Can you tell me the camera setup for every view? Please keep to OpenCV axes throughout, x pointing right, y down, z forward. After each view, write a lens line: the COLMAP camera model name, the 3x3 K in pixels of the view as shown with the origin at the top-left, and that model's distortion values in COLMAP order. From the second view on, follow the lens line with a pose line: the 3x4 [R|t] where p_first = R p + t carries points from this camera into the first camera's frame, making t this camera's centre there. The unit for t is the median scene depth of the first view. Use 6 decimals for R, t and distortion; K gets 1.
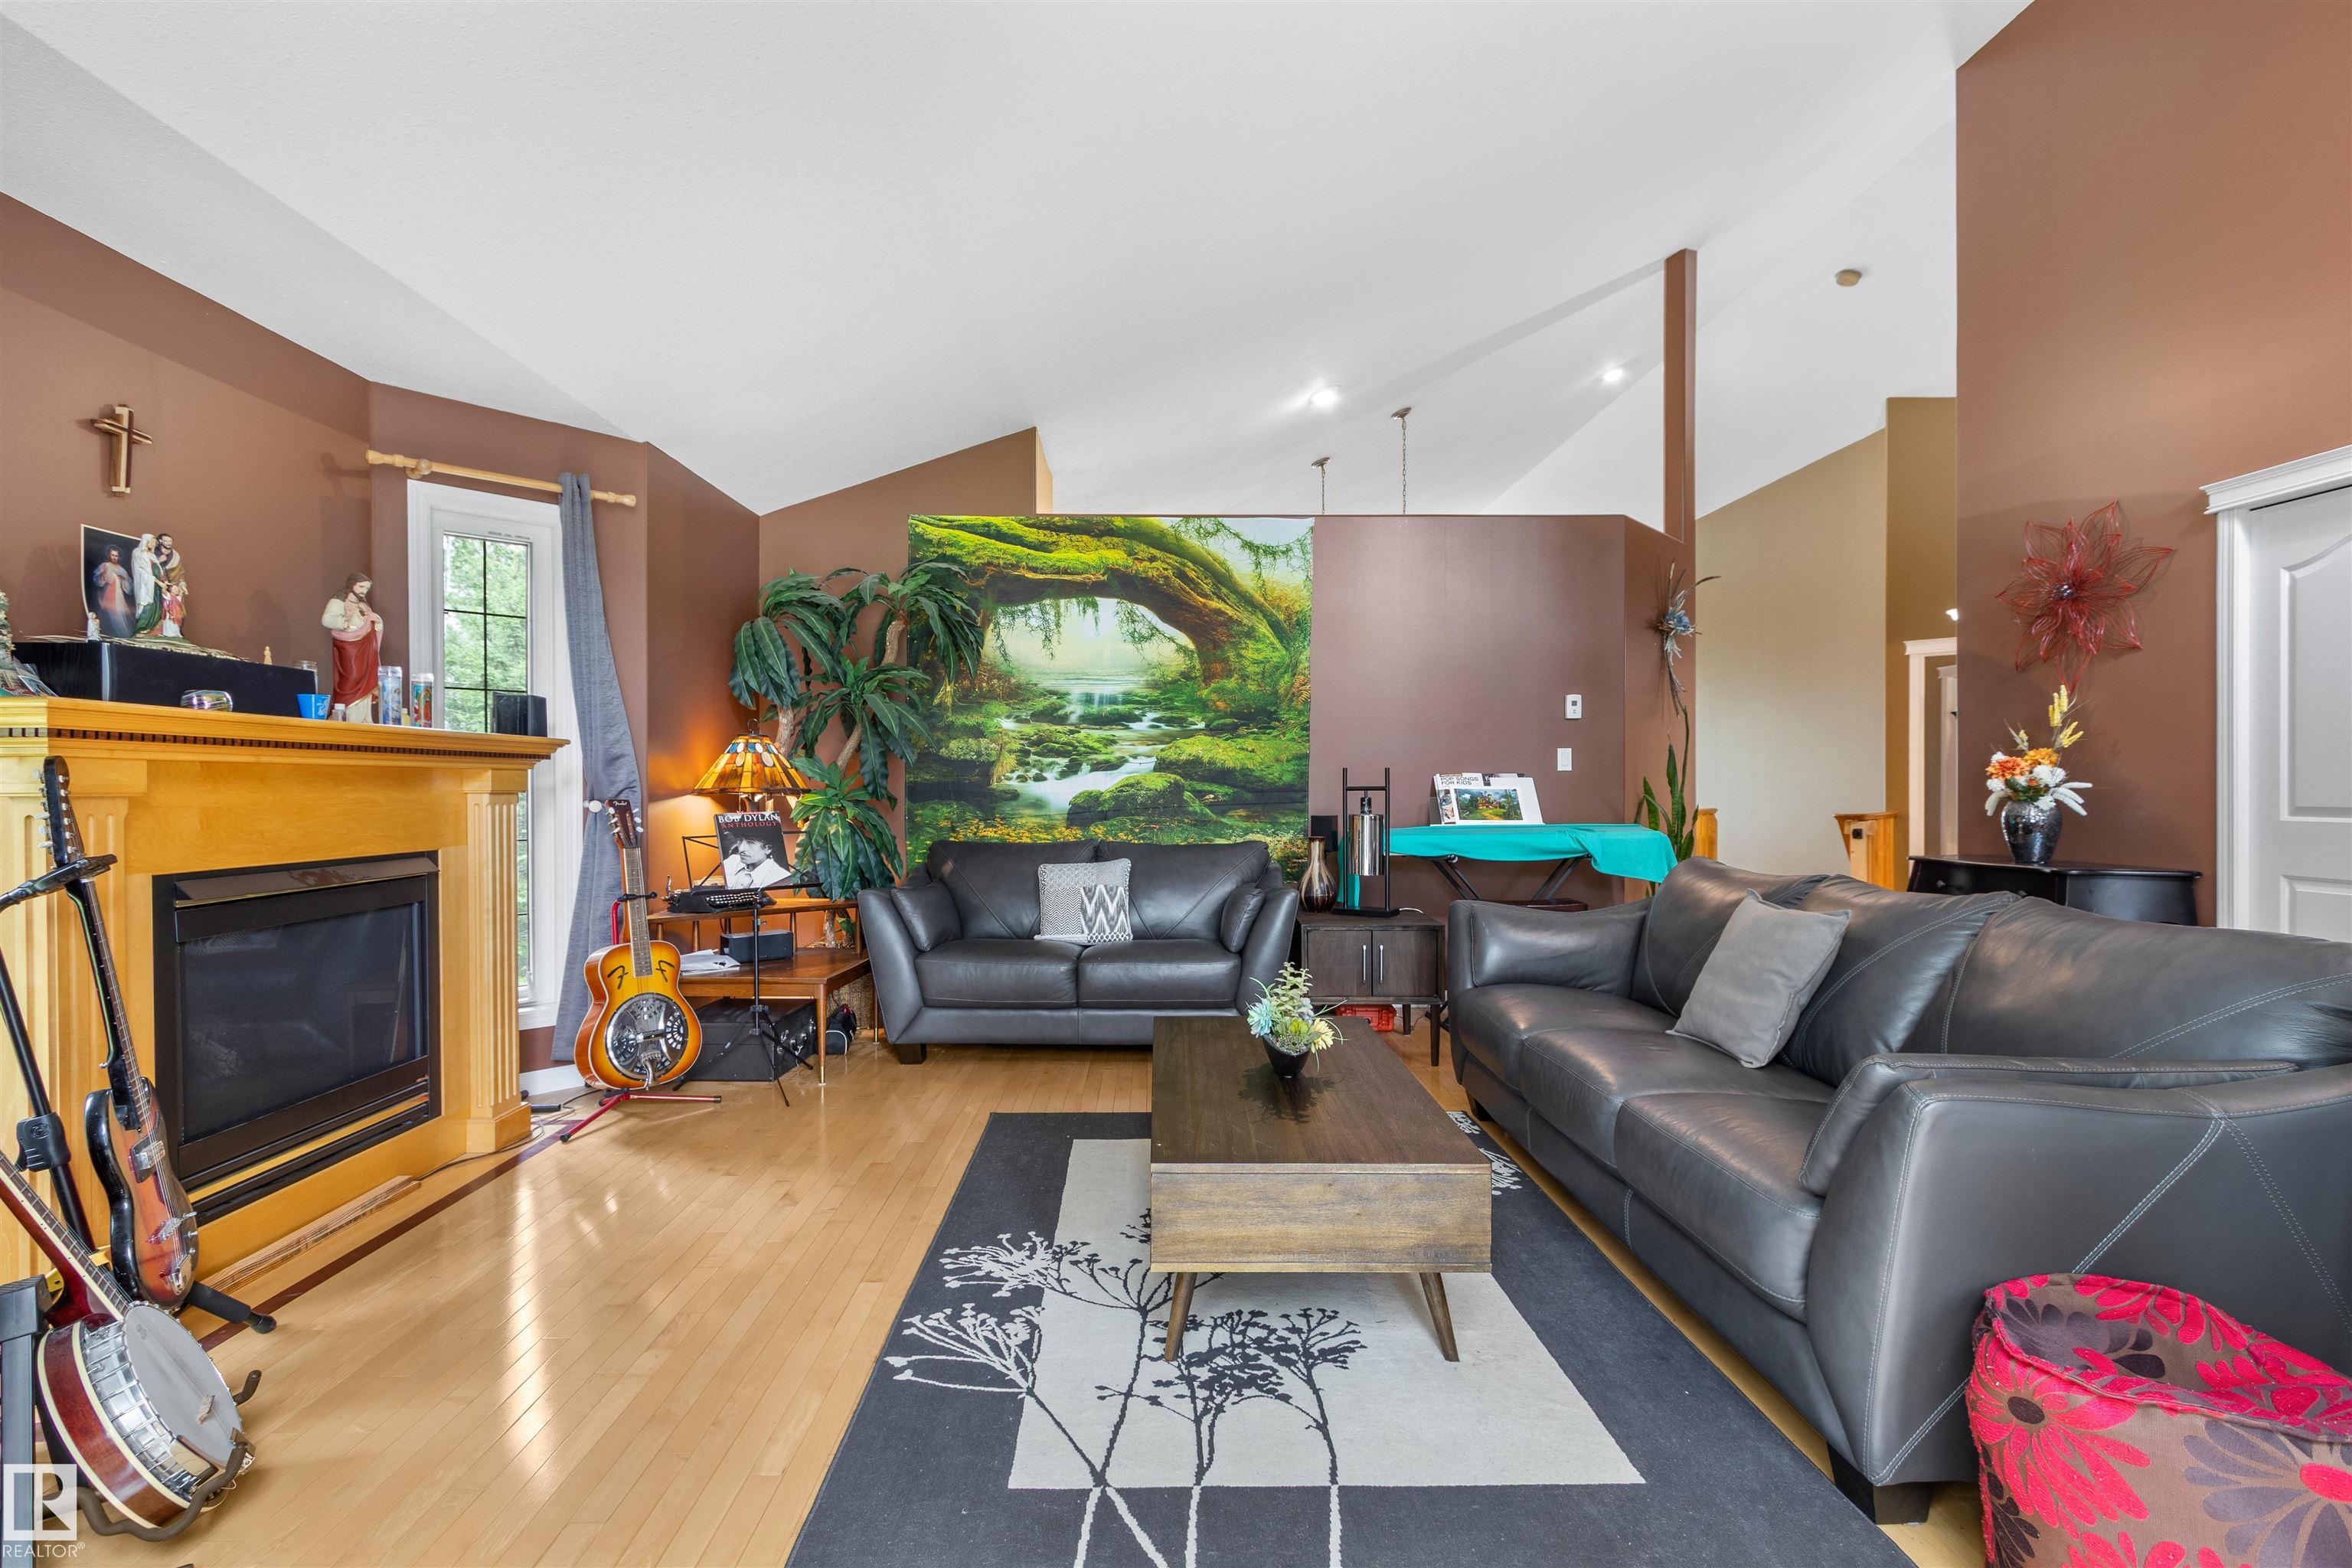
lens RADIAL K [[1071.9, 0, 1162.2], [0, 1071.9, 787.5], [0, 0, 1]] dist [0.009901, -0.006920]
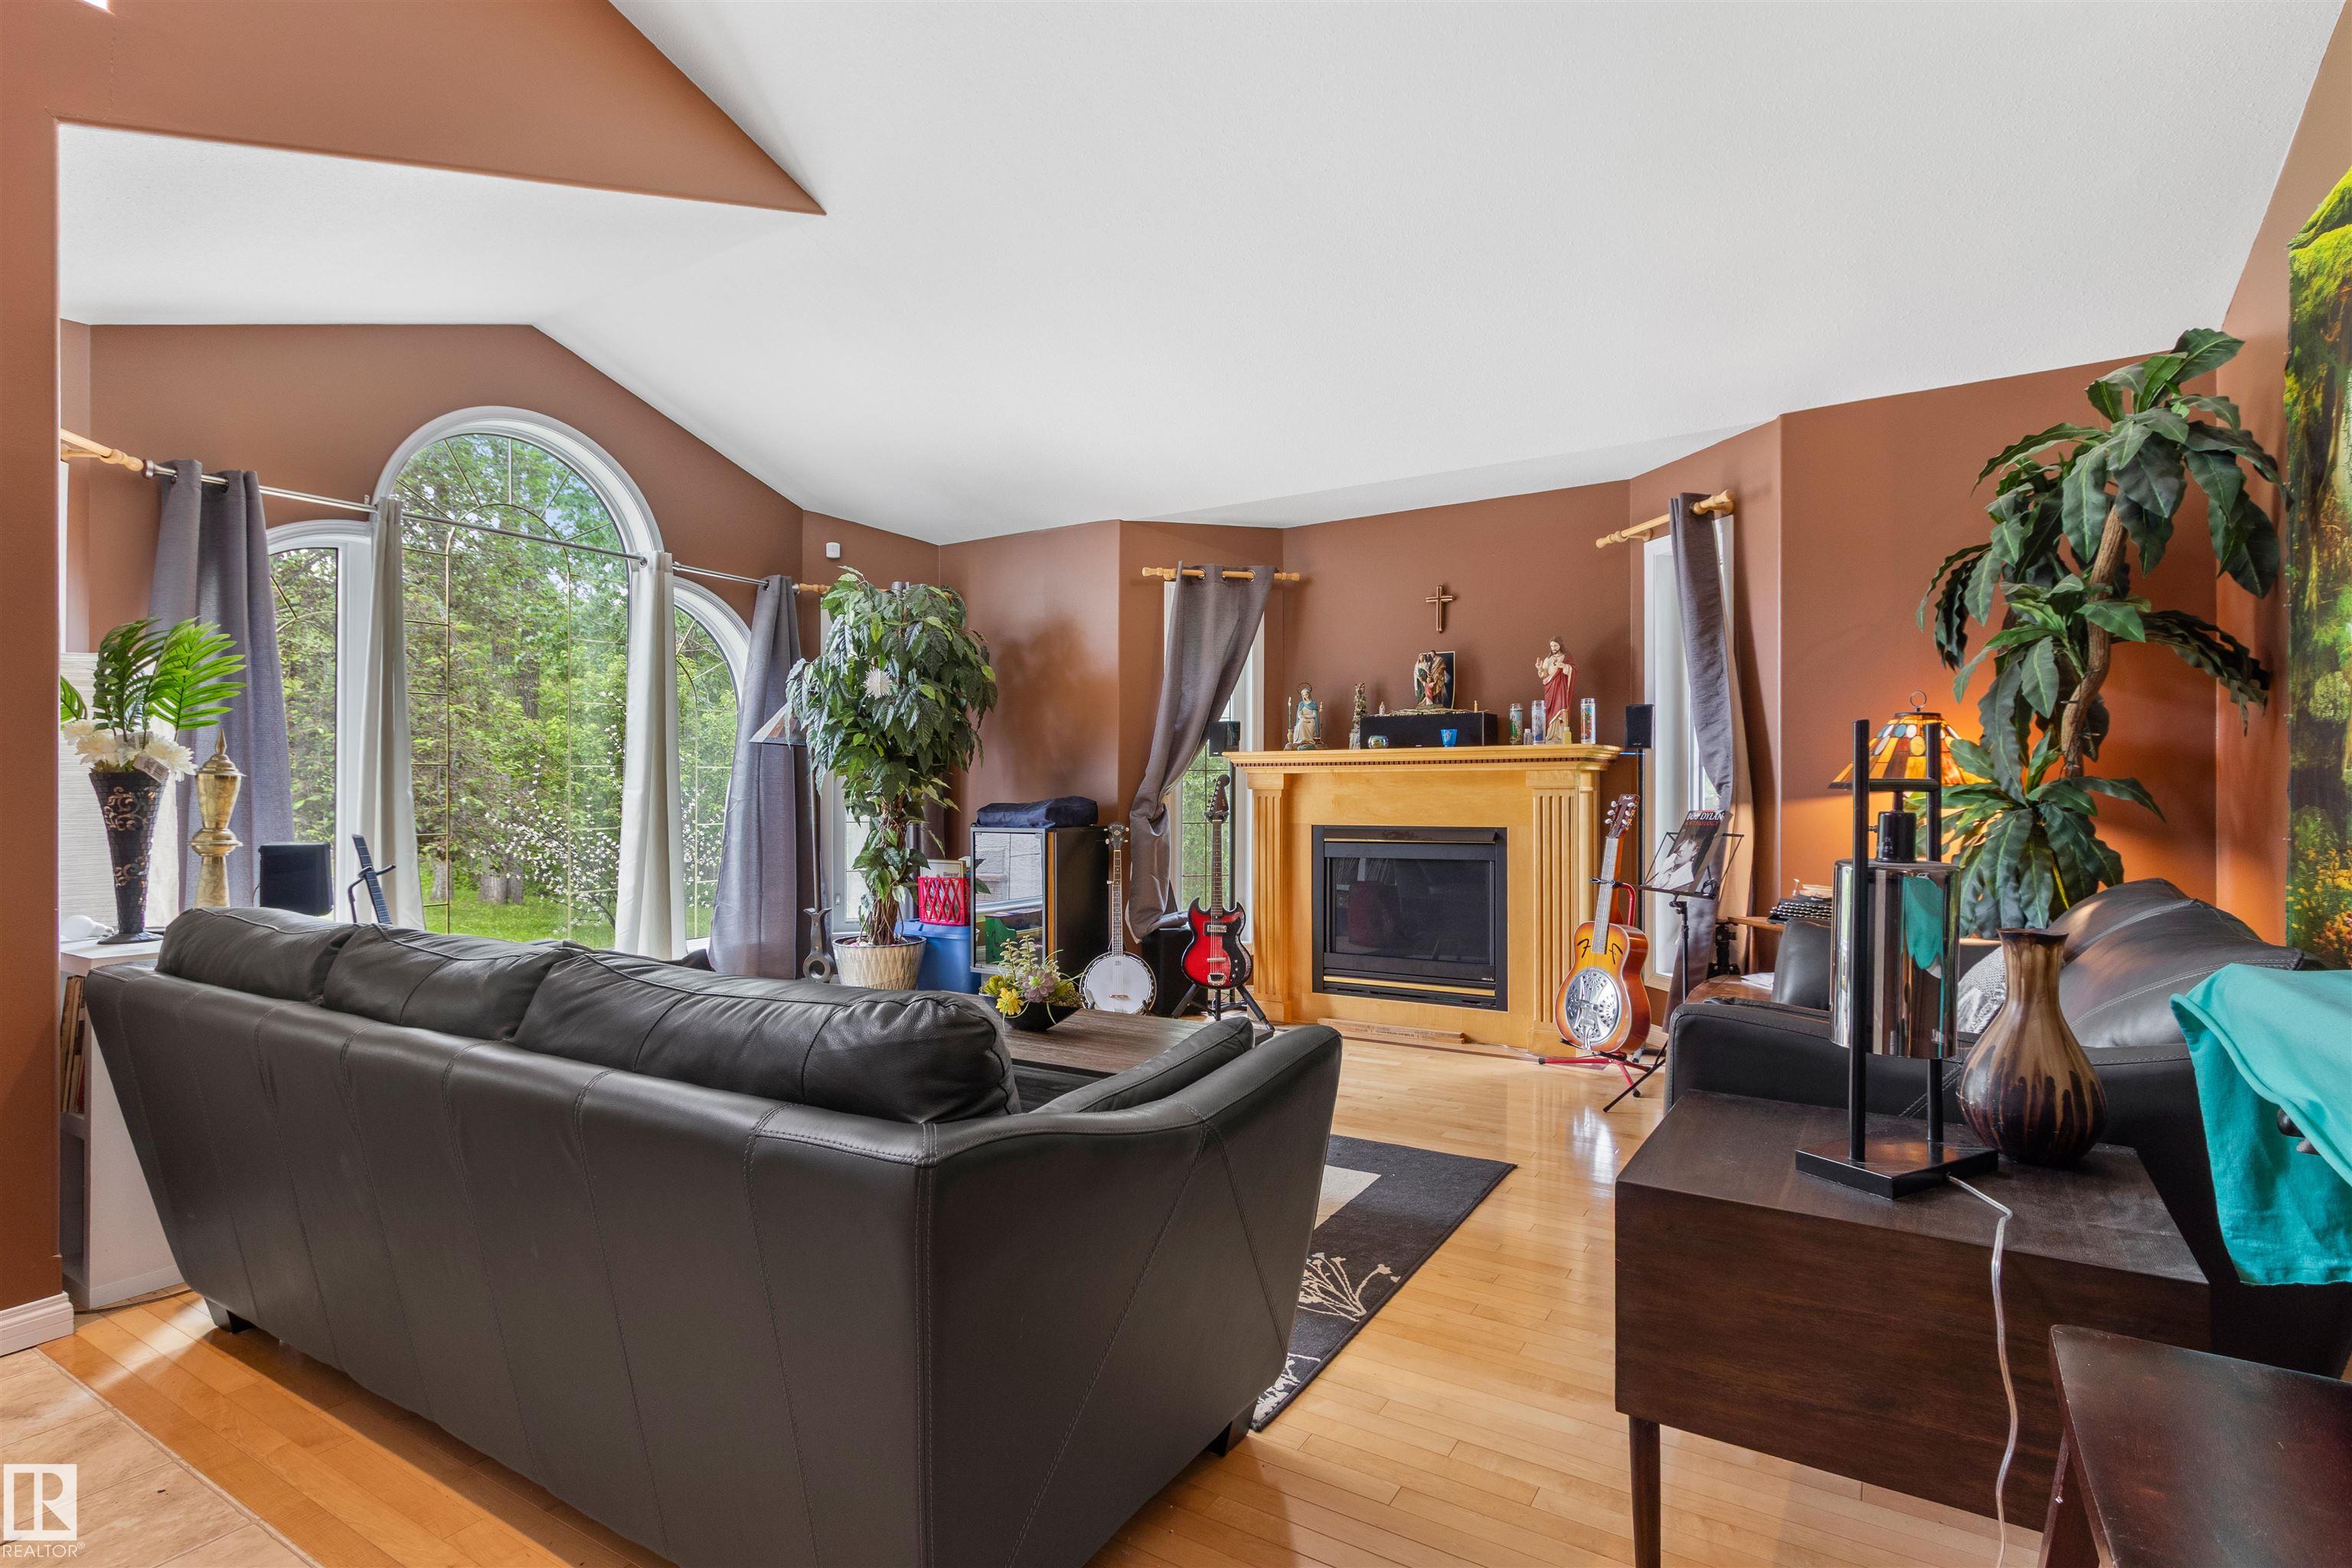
lens RADIAL K [[1148.7, 0, 1173.2], [0, 1148.7, 787.7], [0, 0, 1]] dist [0.000721, -0.001729]
pose [[-0.536339, 0.003923, -0.843994, 0.510263], [0.005913, 0.999982, 0.000890, 0.000311], [0.843982, -0.004513, -0.536353, 0.846093]]
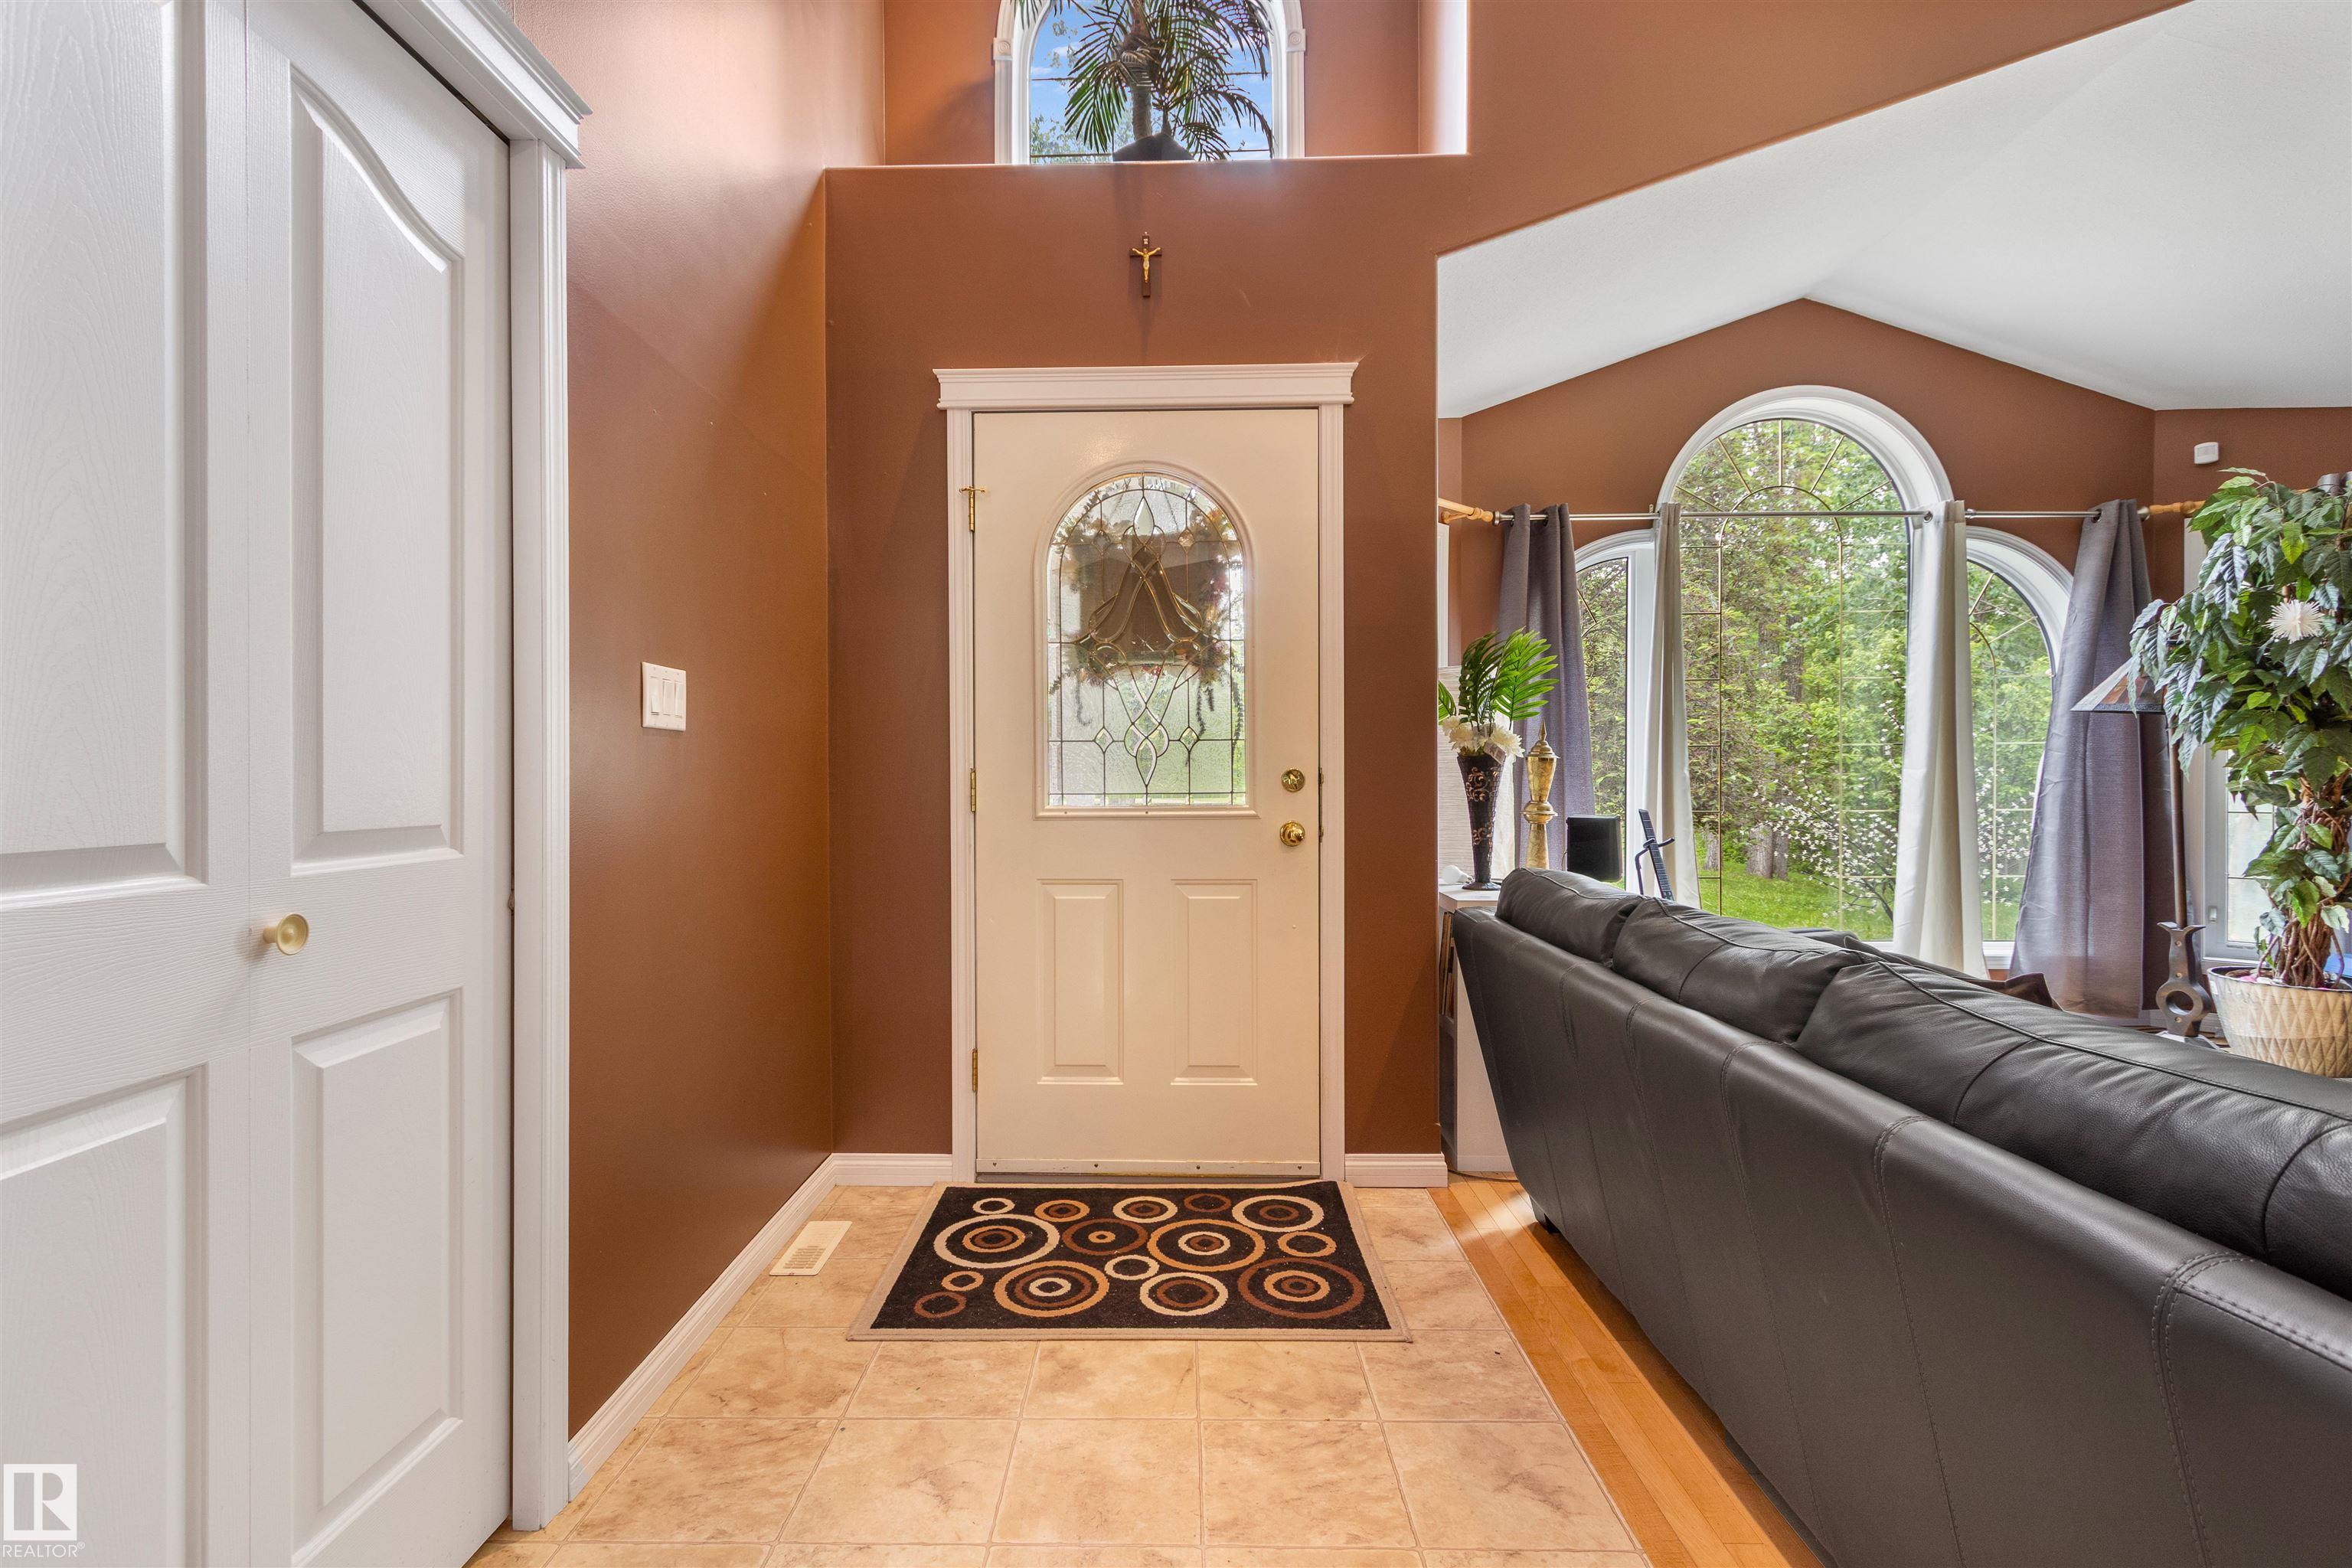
lens RADIAL K [[1092.2, 0, 1165.9], [0, 1092.2, 774.1], [0, 0, 1]] dist [0.022394, -0.006193]
pose [[-0.999692, 0.005926, 0.024110, 0.491758], [0.005937, 0.999982, 0.000396, 0.000273], [-0.024107, 0.000539, -0.999709, 0.803016]]
